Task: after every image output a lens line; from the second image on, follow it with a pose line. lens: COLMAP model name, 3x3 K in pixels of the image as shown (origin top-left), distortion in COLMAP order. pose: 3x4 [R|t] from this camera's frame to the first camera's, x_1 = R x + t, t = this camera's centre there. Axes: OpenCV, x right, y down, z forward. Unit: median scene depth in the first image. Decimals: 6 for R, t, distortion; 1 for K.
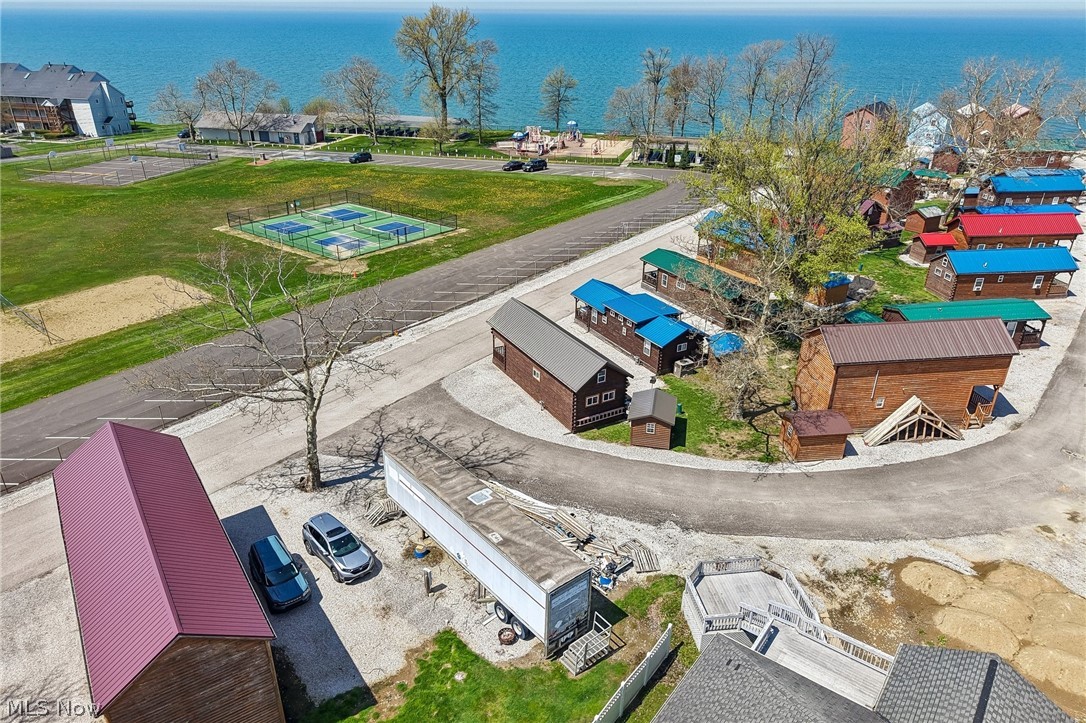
lens RADIAL K [[722.5, 0, 540.3], [0, 722.5, 362.3], [0, 0, 1]] dist [0.024518, -0.029020]
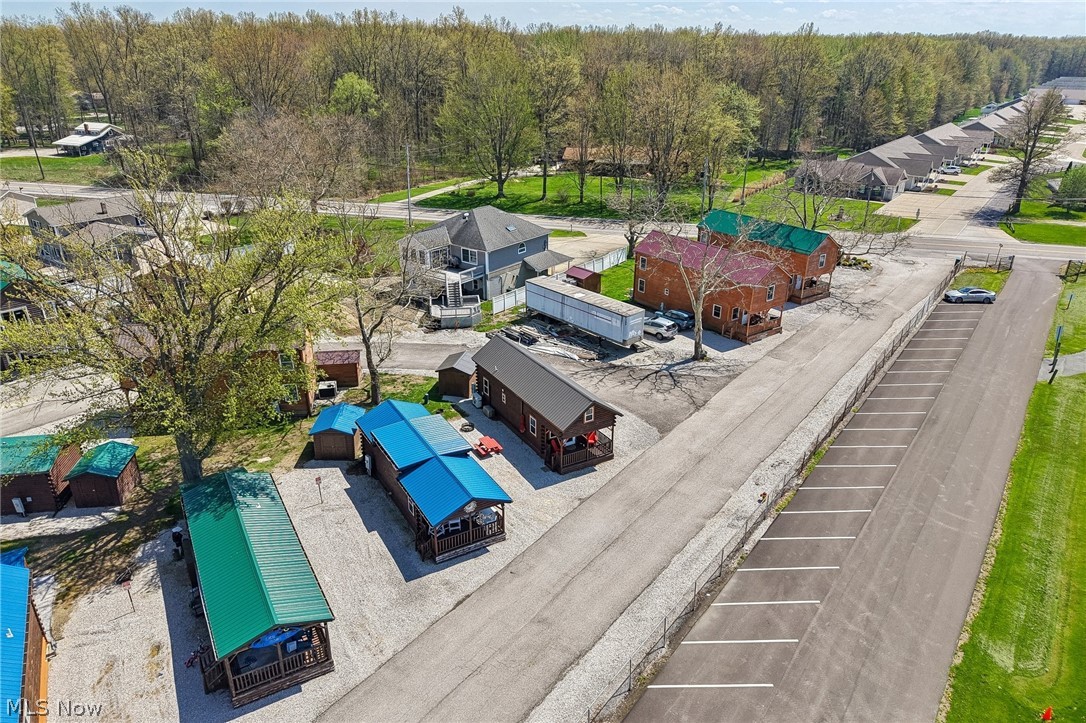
lens RADIAL K [[722.5, 0, 540.3], [0, 722.5, 362.3], [0, 0, 1]] dist [0.024518, -0.029020]
pose [[-0.999865, -0.004543, -0.015773, 0.023175], [-0.014876, 0.656920, 0.753813, -0.503883], [0.006937, 0.753946, -0.656900, 1.050995]]
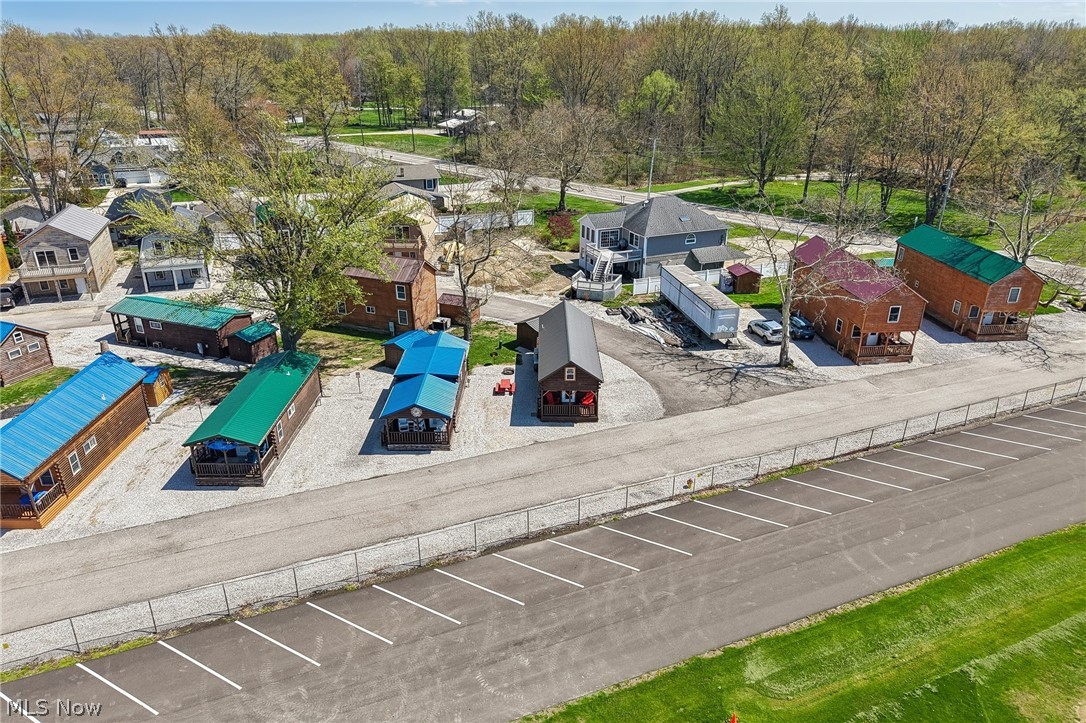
lens RADIAL K [[722.5, 0, 540.3], [0, 722.5, 362.3], [0, 0, 1]] dist [0.024518, -0.029020]
pose [[-0.870901, -0.204026, 0.447107, -0.282268], [0.203572, 0.678278, 0.706044, -0.505622], [-0.447314, 0.705913, -0.549179, 1.059829]]
